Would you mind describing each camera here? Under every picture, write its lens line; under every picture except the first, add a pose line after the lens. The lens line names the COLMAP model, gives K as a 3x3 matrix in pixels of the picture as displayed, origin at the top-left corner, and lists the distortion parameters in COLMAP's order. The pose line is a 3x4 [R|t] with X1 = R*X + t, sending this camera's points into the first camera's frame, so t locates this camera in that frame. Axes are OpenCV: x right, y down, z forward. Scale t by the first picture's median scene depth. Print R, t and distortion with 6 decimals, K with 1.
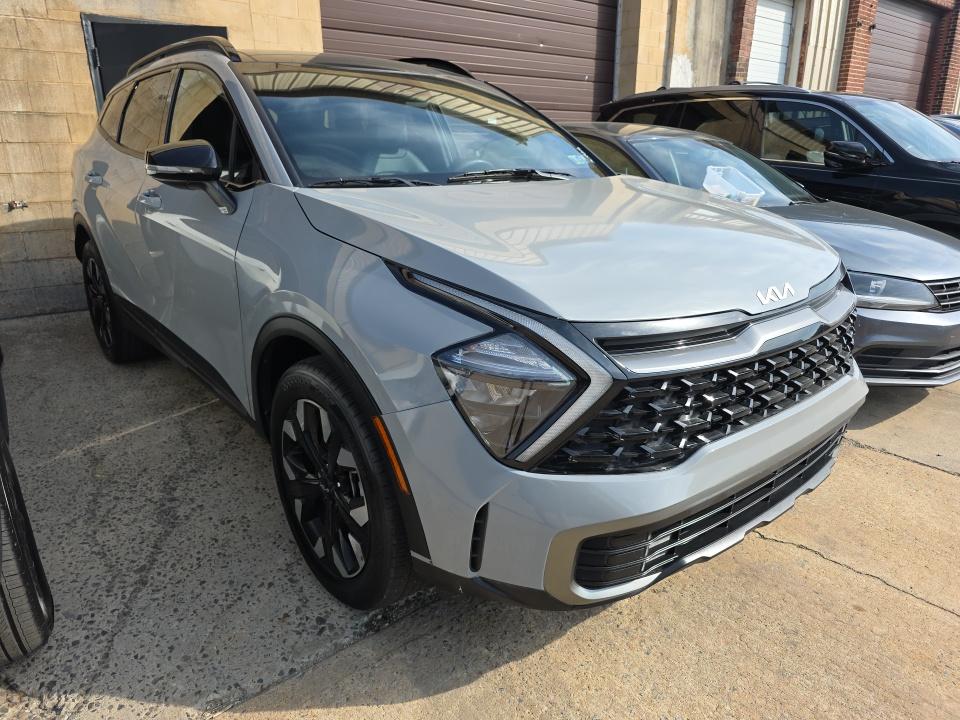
lens RADIAL K [[648.6, 0, 489.0], [0, 648.6, 358.3], [0, 0, 1]] dist [0.034795, -0.029264]
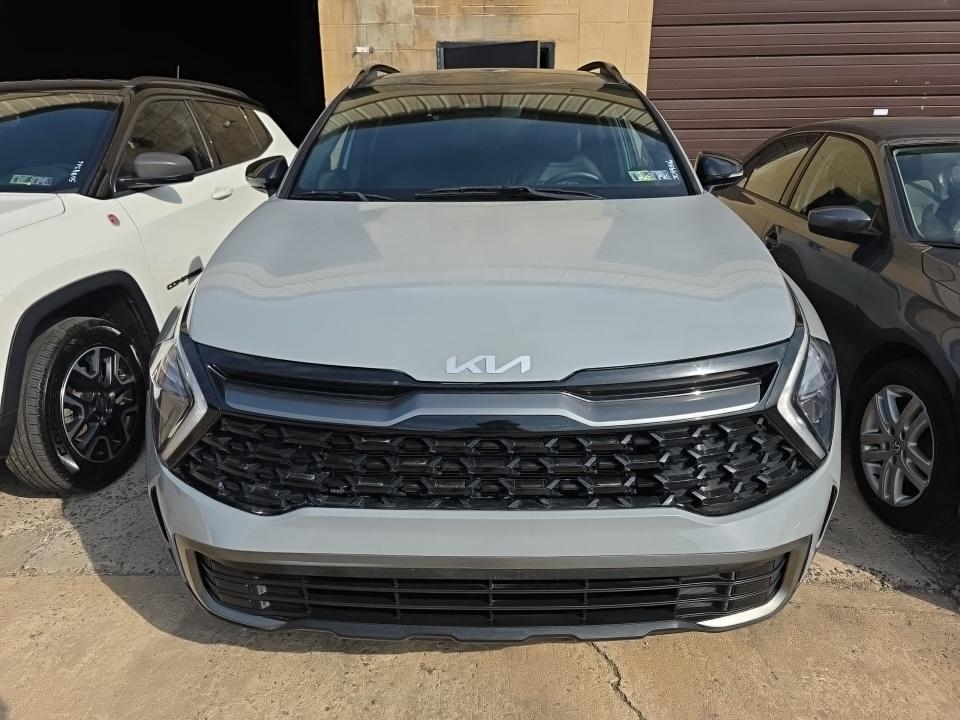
lens RADIAL K [[648.6, 0, 488.1], [0, 648.6, 364.9], [0, 0, 1]] dist [0.034795, -0.029264]
pose [[0.755802, 0.207473, -0.621062, 0.797316], [-0.196714, 0.976606, 0.086856, -0.143874], [0.624553, 0.056525, 0.778934, 0.332795]]
